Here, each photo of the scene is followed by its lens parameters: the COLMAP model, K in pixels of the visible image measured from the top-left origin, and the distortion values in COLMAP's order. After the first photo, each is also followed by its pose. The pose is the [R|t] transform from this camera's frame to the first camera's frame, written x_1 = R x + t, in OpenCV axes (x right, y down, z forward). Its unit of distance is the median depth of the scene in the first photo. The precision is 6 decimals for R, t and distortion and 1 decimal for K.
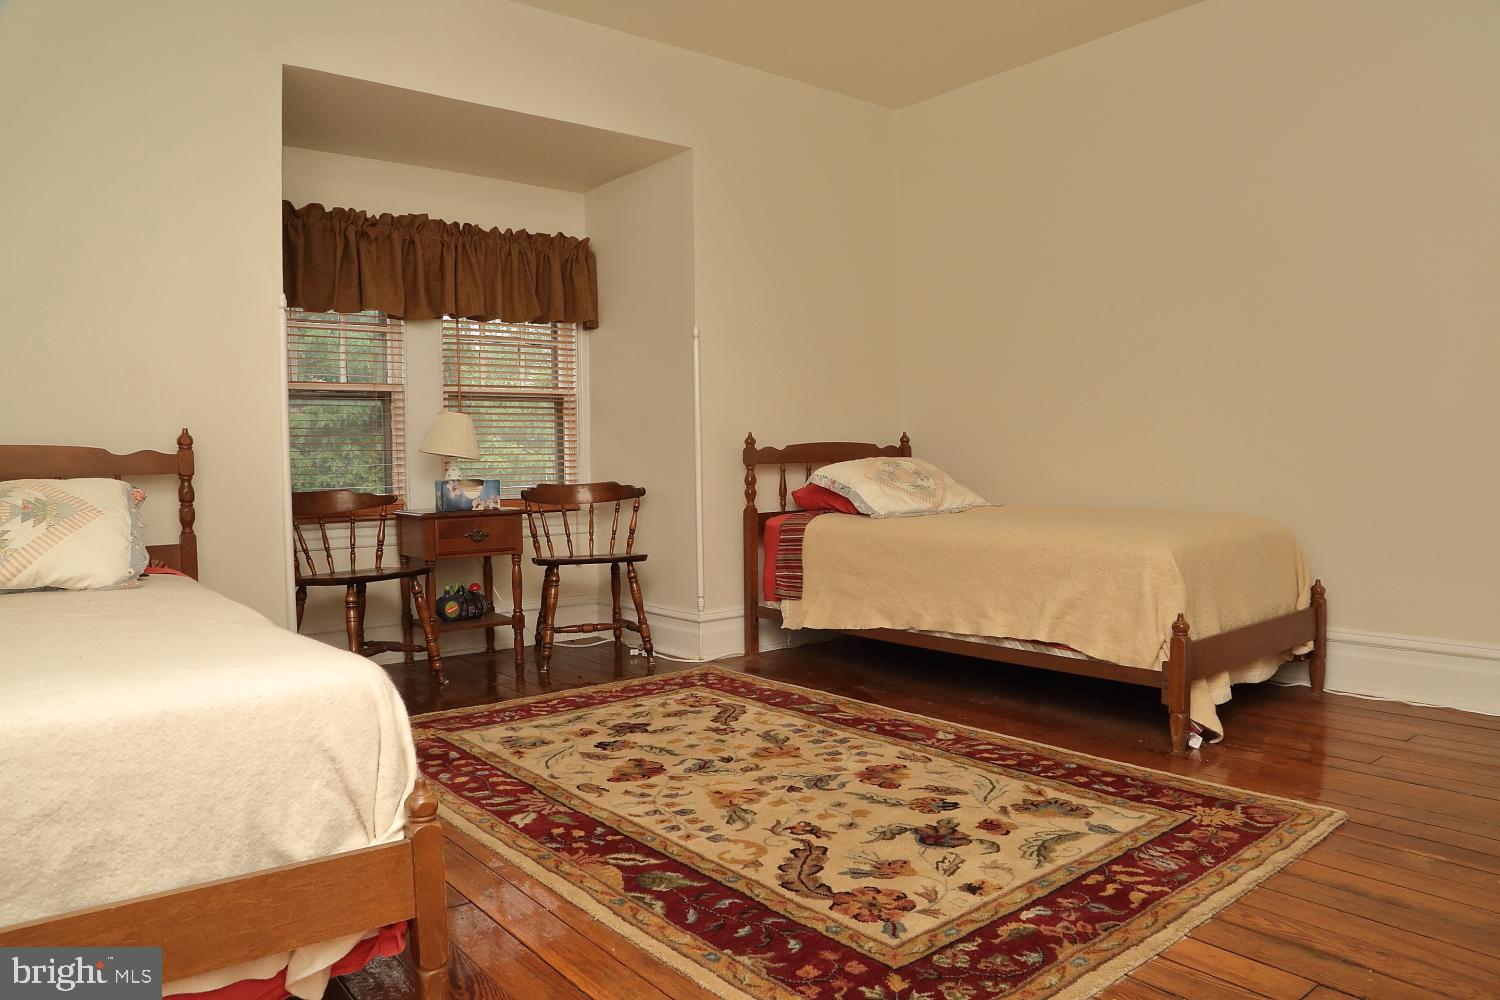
lens RADIAL K [[1032.5, 0, 745.2], [0, 1032.5, 501.3], [0, 0, 1]] dist [-0.125366, 0.071881]
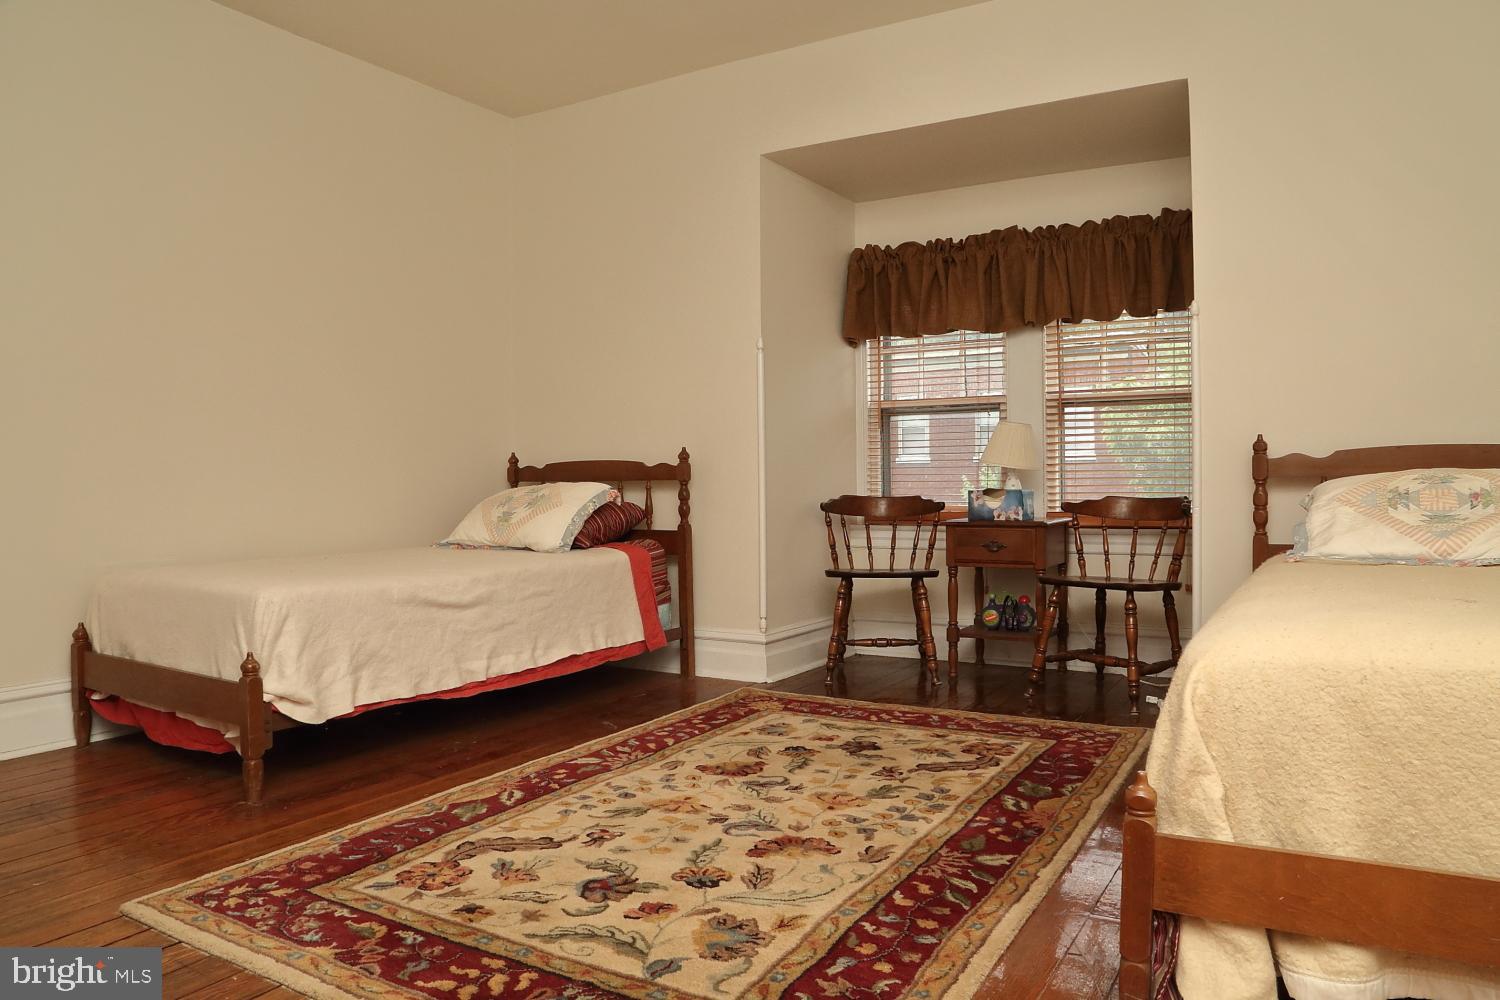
lens RADIAL K [[1032.5, 0, 745.2], [0, 1032.5, 501.3], [0, 0, 1]] dist [-0.125366, 0.071881]
pose [[0.335584, 0.033207, -0.941425, 0.883728], [-0.033484, 0.999167, 0.023308, -0.036979], [0.941415, 0.023701, 0.336417, 0.650696]]
